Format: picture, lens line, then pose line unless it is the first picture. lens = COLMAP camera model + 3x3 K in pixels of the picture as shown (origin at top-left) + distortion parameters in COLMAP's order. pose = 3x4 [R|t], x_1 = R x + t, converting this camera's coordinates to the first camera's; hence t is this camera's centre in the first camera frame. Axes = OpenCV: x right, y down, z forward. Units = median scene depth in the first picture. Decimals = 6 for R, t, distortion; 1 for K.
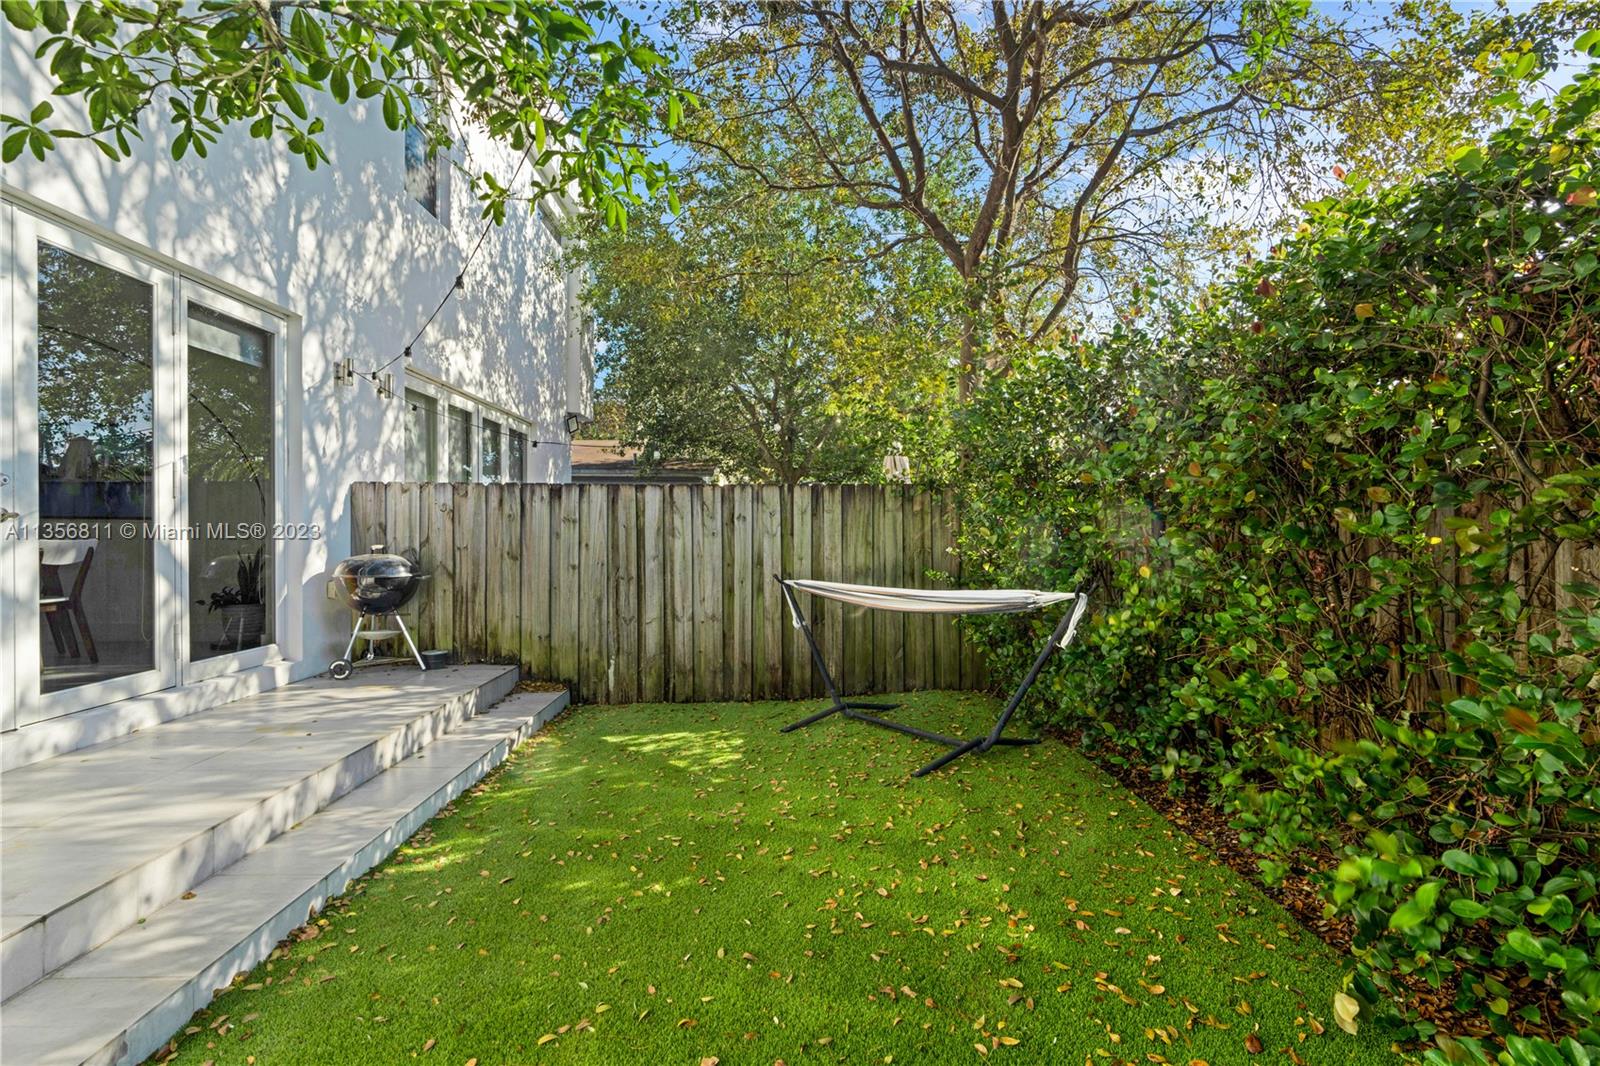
lens RADIAL K [[728.3, 0, 792.3], [0, 728.3, 527.8], [0, 0, 1]] dist [-0.014875, 0.008816]
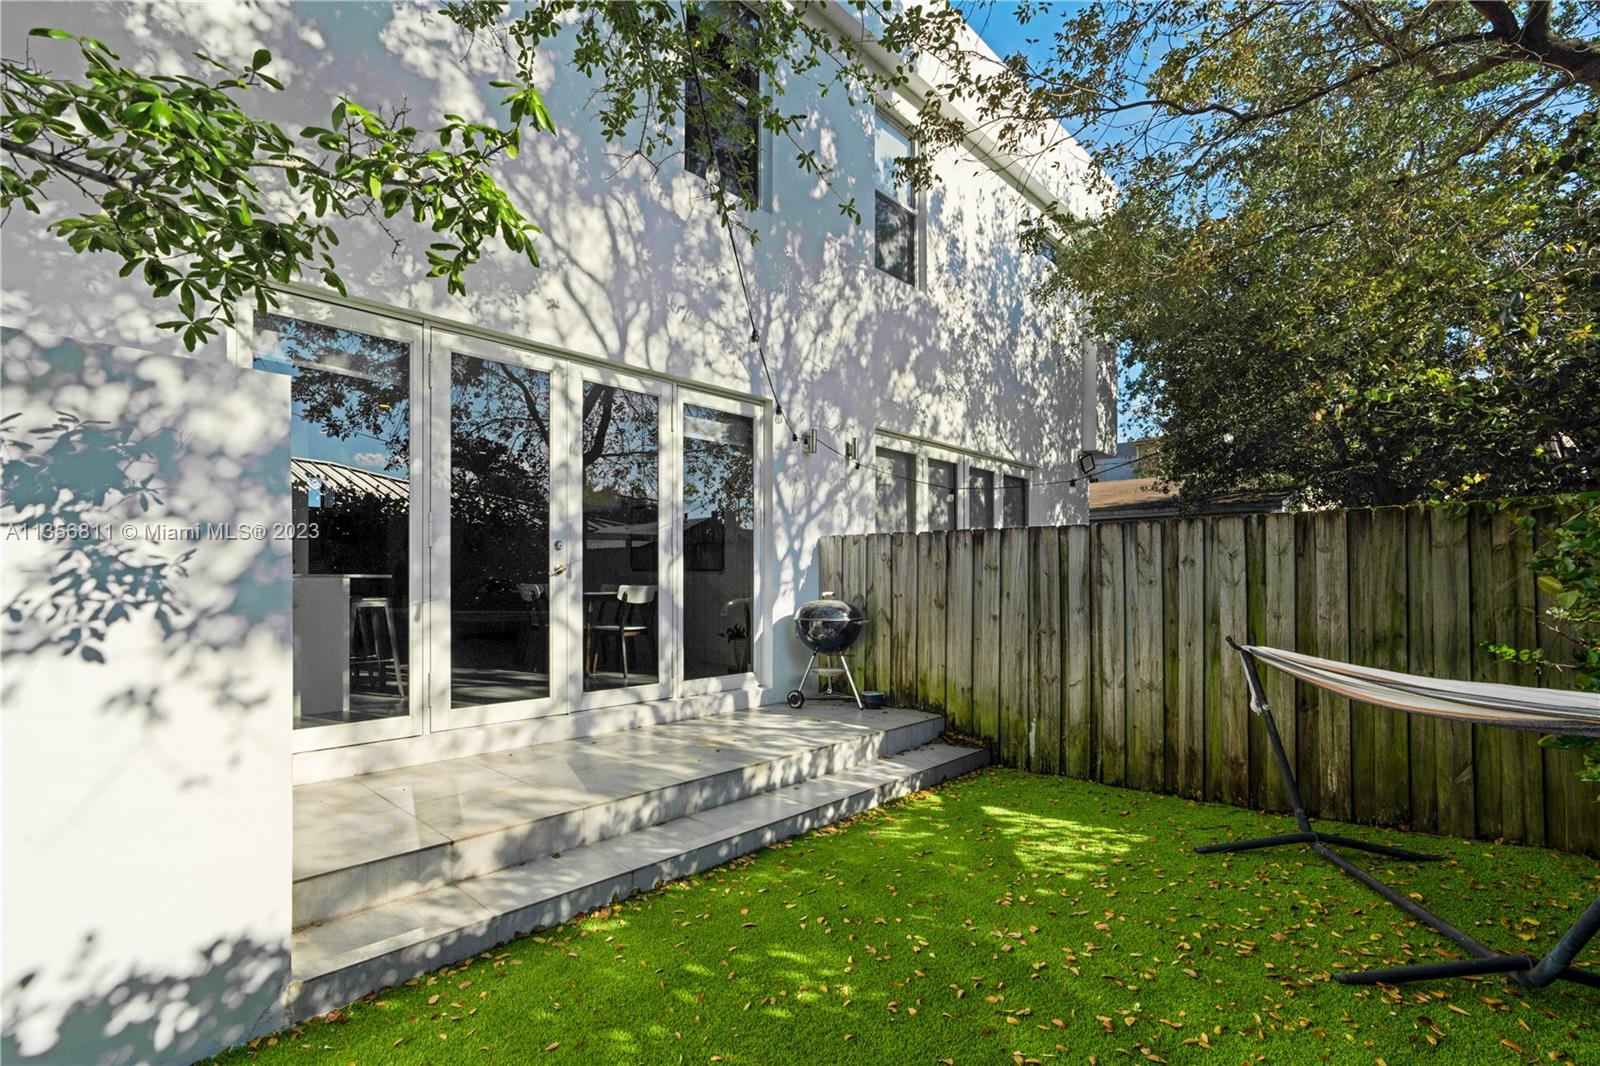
lens RADIAL K [[728.3, 0, 757.2], [0, 728.3, 575.4], [0, 0, 1]] dist [-0.014875, 0.008816]
pose [[0.711591, -0.005320, -0.702574, 0.140744], [0.005417, 0.999983, -0.002085, 0.000193], [0.702573, -0.002322, 0.711608, 0.124611]]
